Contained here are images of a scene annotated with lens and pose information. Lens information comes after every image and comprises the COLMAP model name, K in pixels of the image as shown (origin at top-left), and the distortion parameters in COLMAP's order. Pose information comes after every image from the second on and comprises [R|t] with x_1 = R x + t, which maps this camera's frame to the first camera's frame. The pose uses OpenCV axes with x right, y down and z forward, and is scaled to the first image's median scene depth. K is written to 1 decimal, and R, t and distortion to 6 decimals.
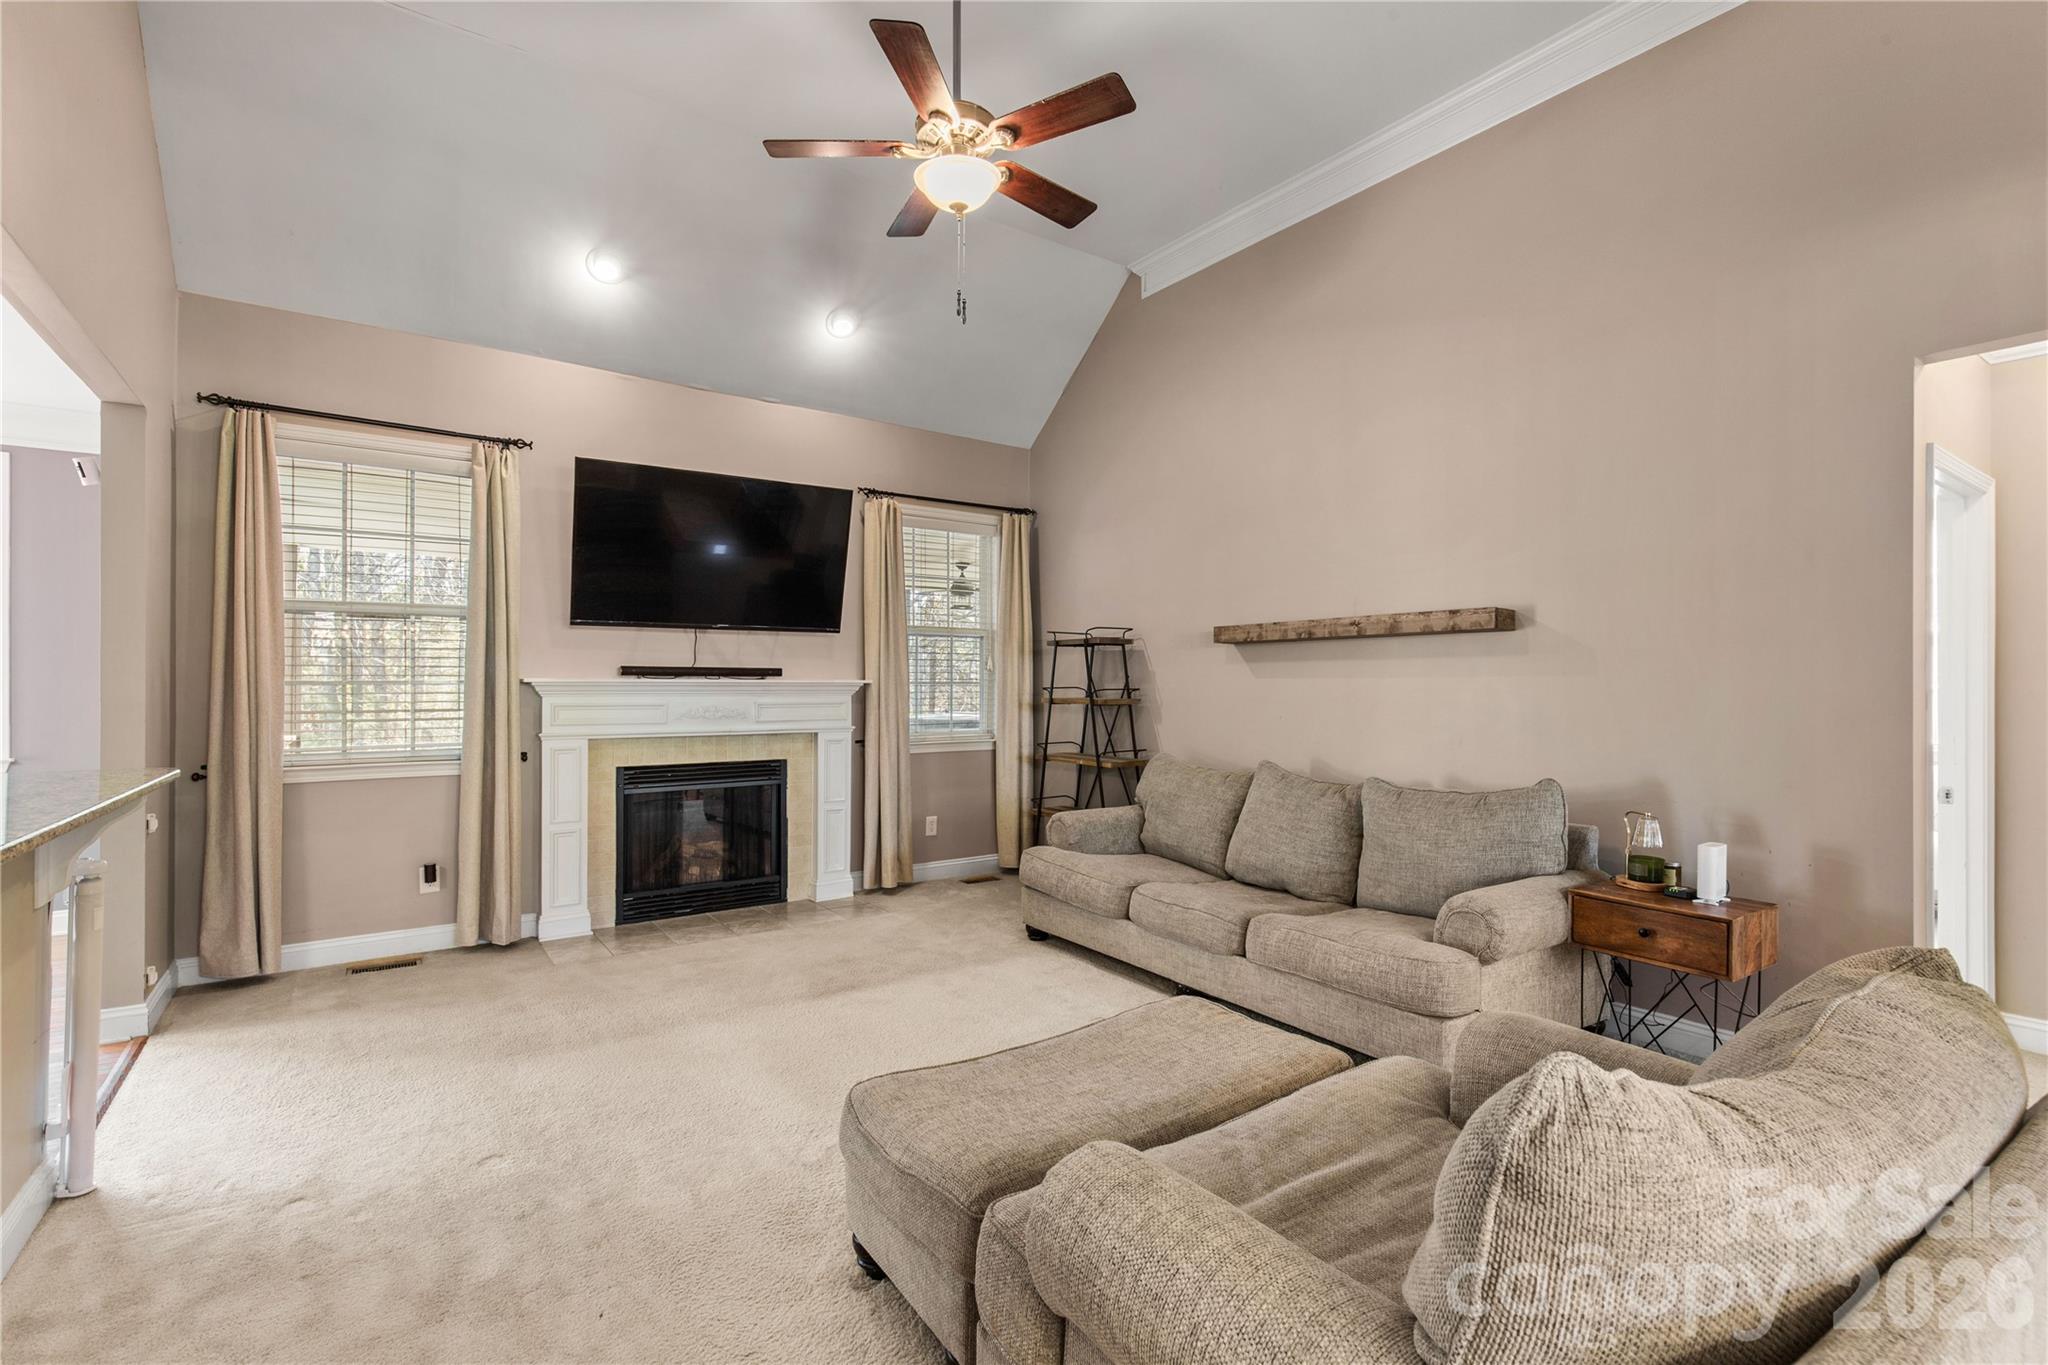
lens RADIAL K [[928.3, 0, 1015.3], [0, 928.3, 689.2], [0, 0, 1]] dist [0.004654, -0.000546]
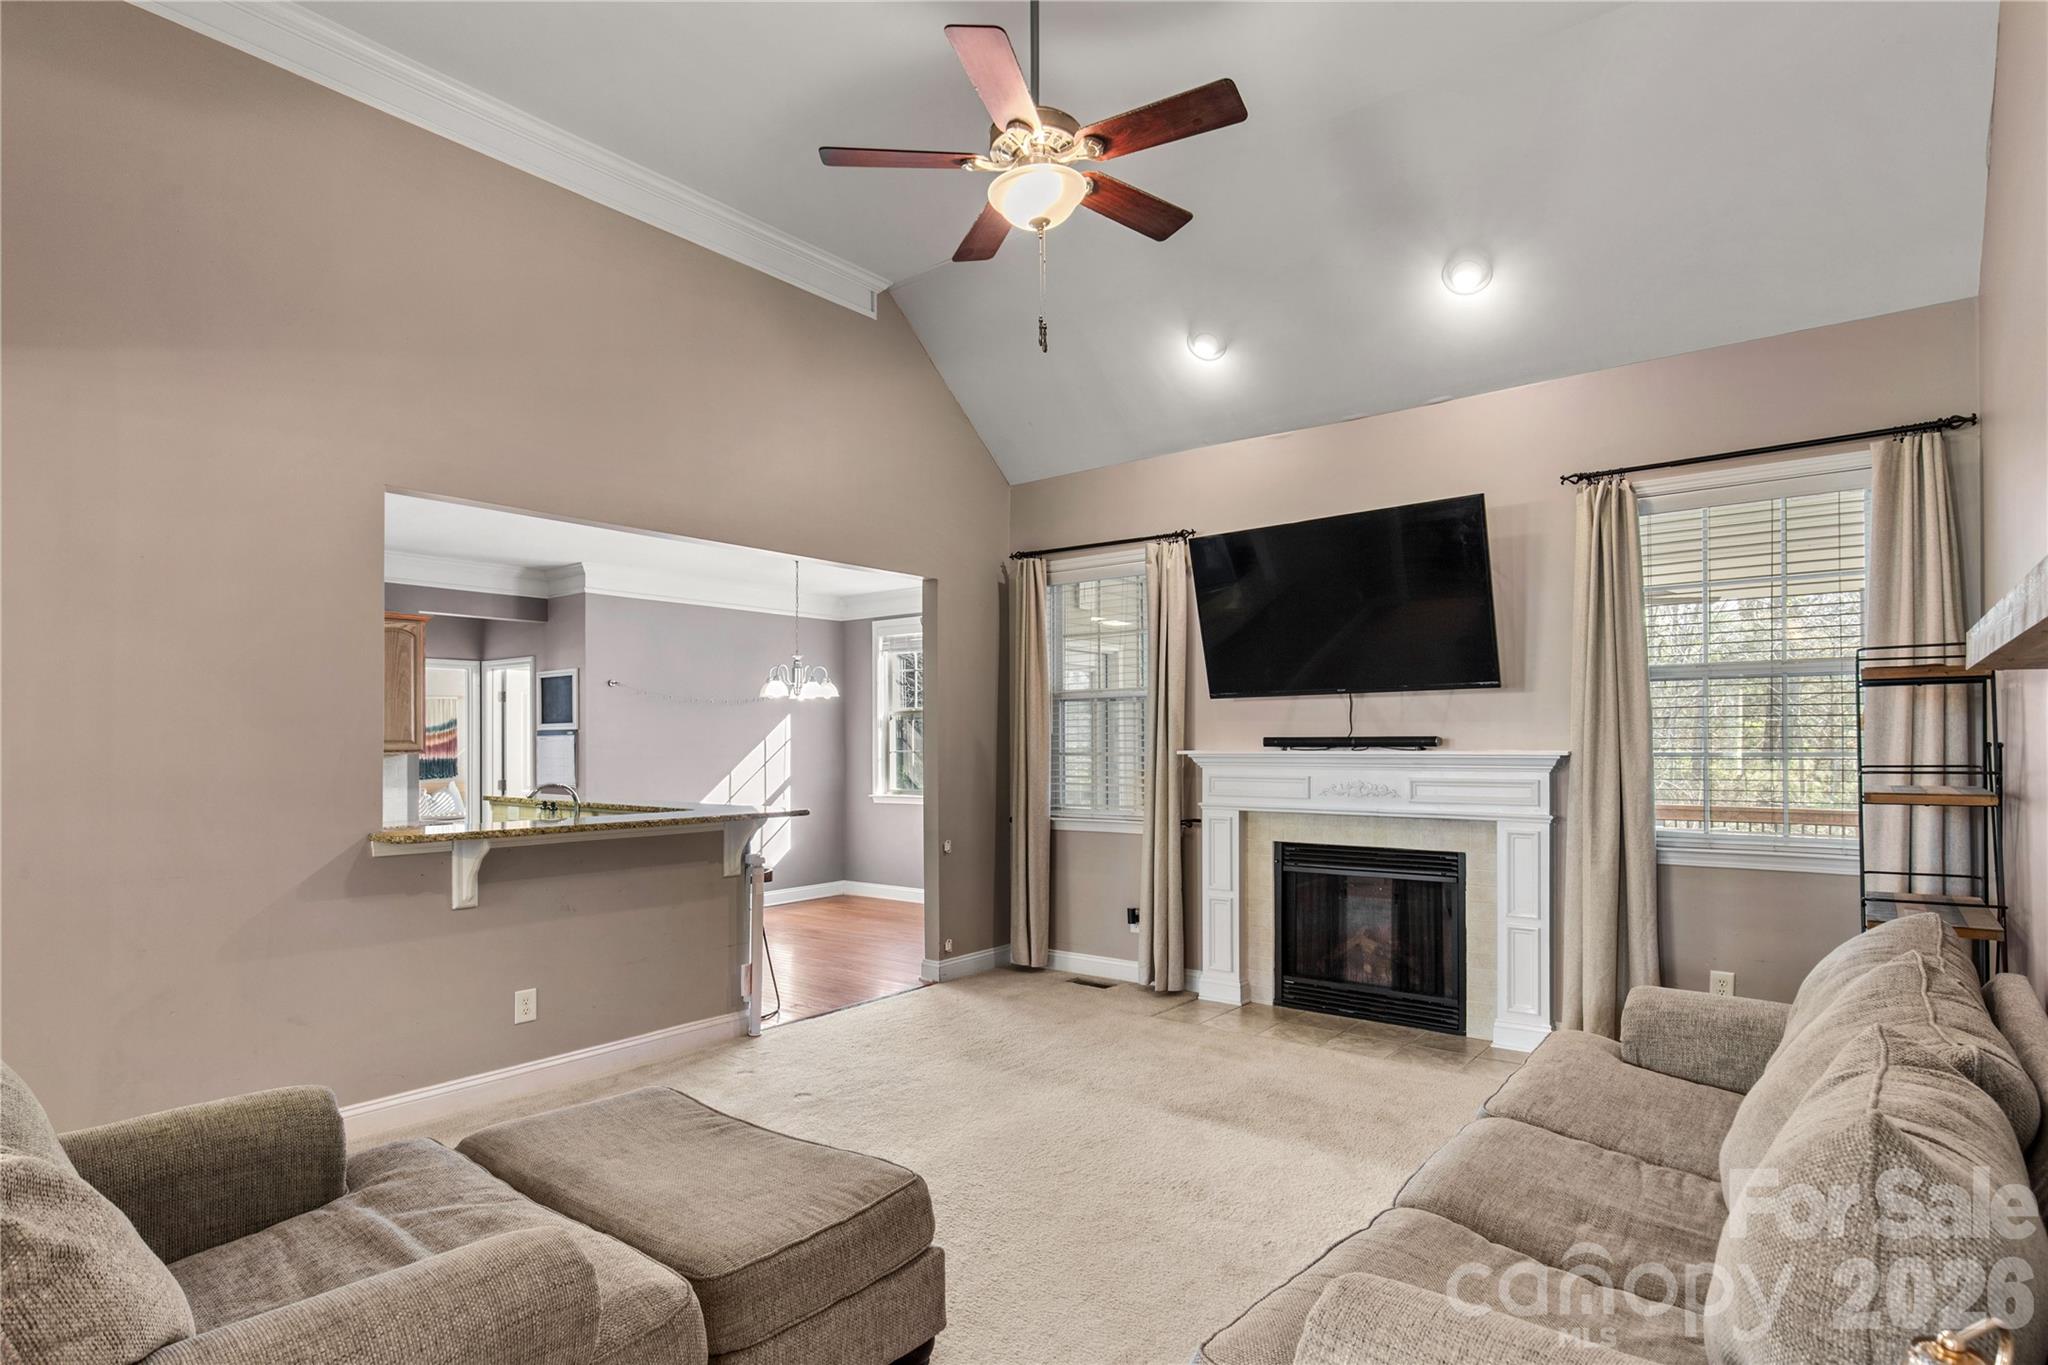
lens RADIAL K [[1056.1, 0, 1025.1], [0, 1056.1, 738.3], [0, 0, 1]] dist [-0.004922, 0.000163]
pose [[0.280839, -0.008345, -0.959719, 0.512436], [-0.000813, 0.999960, -0.008933, -0.012474], [0.959755, 0.003289, 0.280821, 0.408103]]
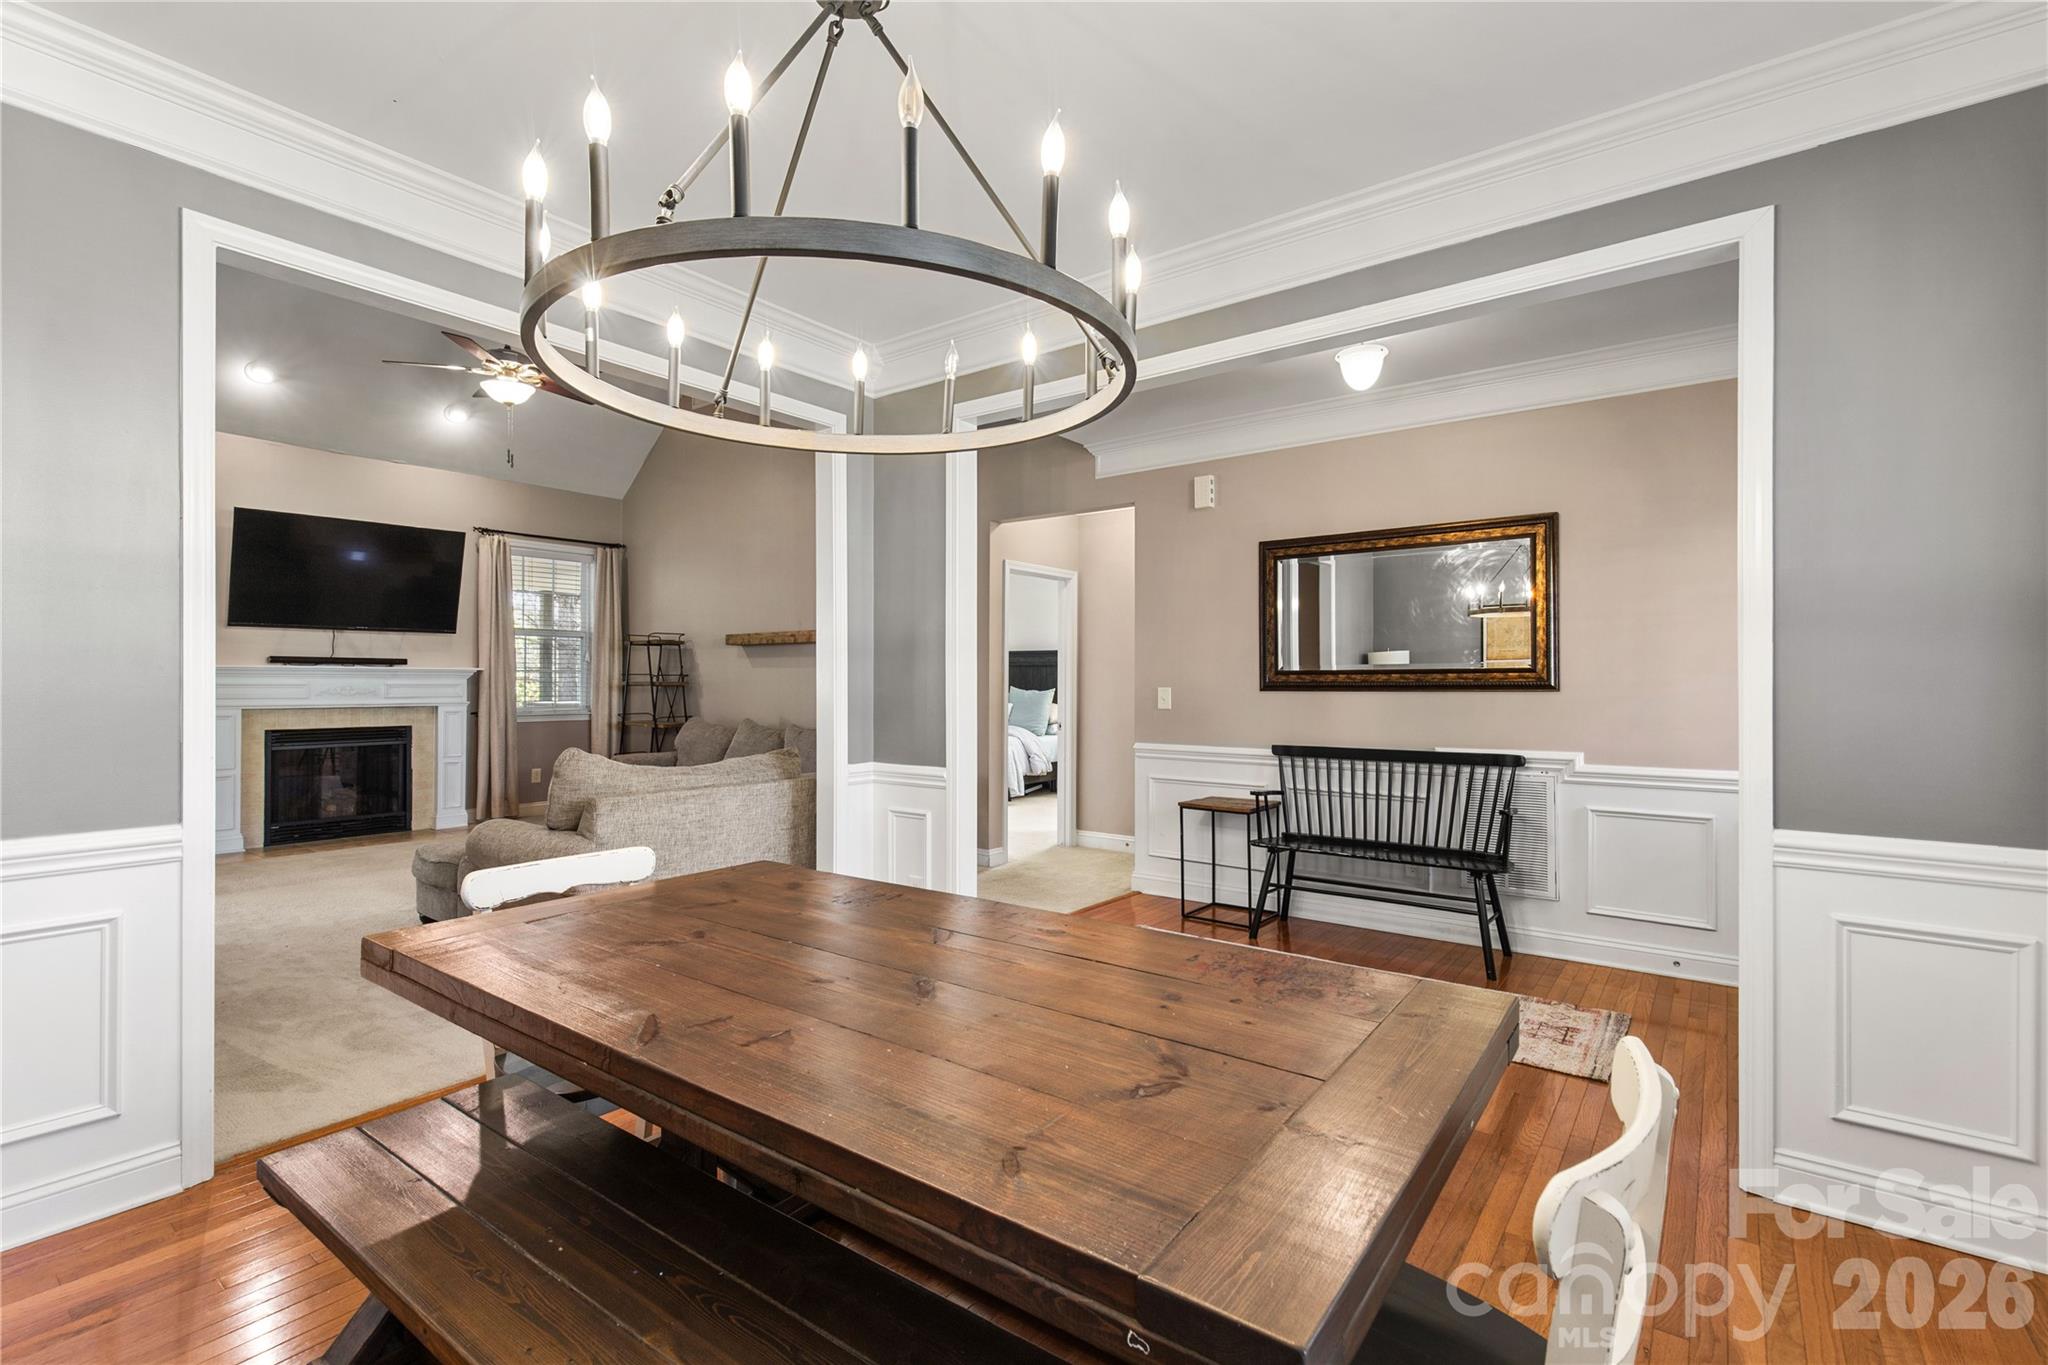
lens RADIAL K [[928.3, 0, 1011.1], [0, 928.3, 681.3], [0, 0, 1]] dist [0.004654, -0.000546]
pose [[0.954882, 0.002838, 0.296973, 0.192700], [-0.002171, 0.999994, -0.002573, 0.012348], [-0.296978, 0.001812, 0.954882, -0.577860]]
